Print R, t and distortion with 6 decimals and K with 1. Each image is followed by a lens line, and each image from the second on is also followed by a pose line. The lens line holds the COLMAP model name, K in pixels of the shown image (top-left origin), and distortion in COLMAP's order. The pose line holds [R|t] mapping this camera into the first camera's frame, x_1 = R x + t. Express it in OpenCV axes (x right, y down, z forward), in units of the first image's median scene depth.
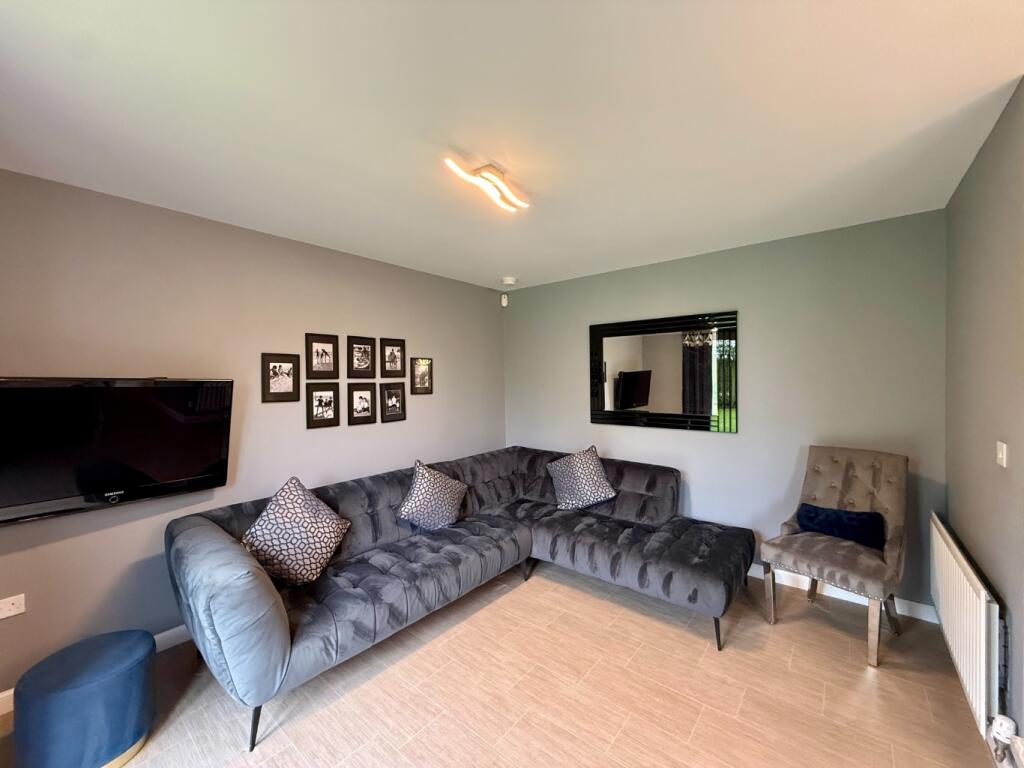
lens RADIAL K [[406.2, 0, 504.2], [0, 406.2, 382.5], [0, 0, 1]] dist [0.000136, -0.000091]
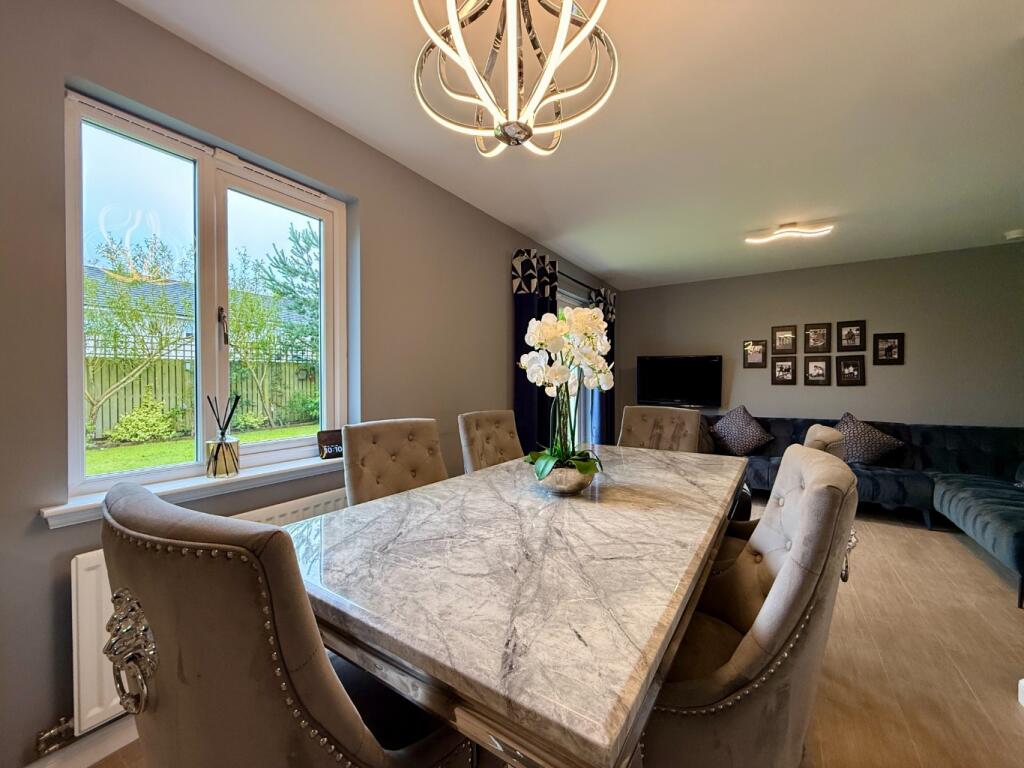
lens RADIAL K [[406.2, 0, 509.2], [0, 406.2, 385.2], [0, 0, 1]] dist [0.000136, -0.000091]
pose [[0.114837, 0.021885, -0.993143, 0.982295], [-0.007636, 0.999747, 0.021148, 0.084738], [0.993355, 0.005155, 0.114975, -0.239533]]
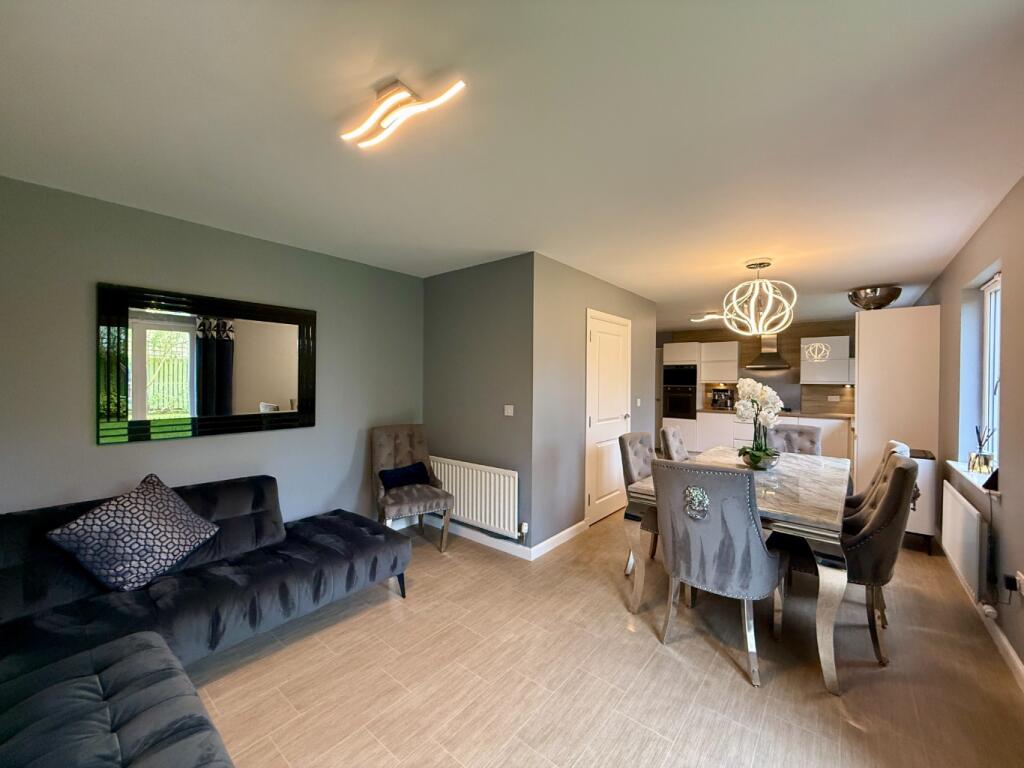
lens RADIAL K [[406.2, 0, 513.8], [0, 406.2, 380.6], [0, 0, 1]] dist [0.000136, -0.000091]
pose [[-0.009980, 0.011318, 0.999886, -0.507900], [0.004504, 0.999926, -0.011274, 0.018361], [-0.999940, 0.004391, -0.010030, 0.500059]]
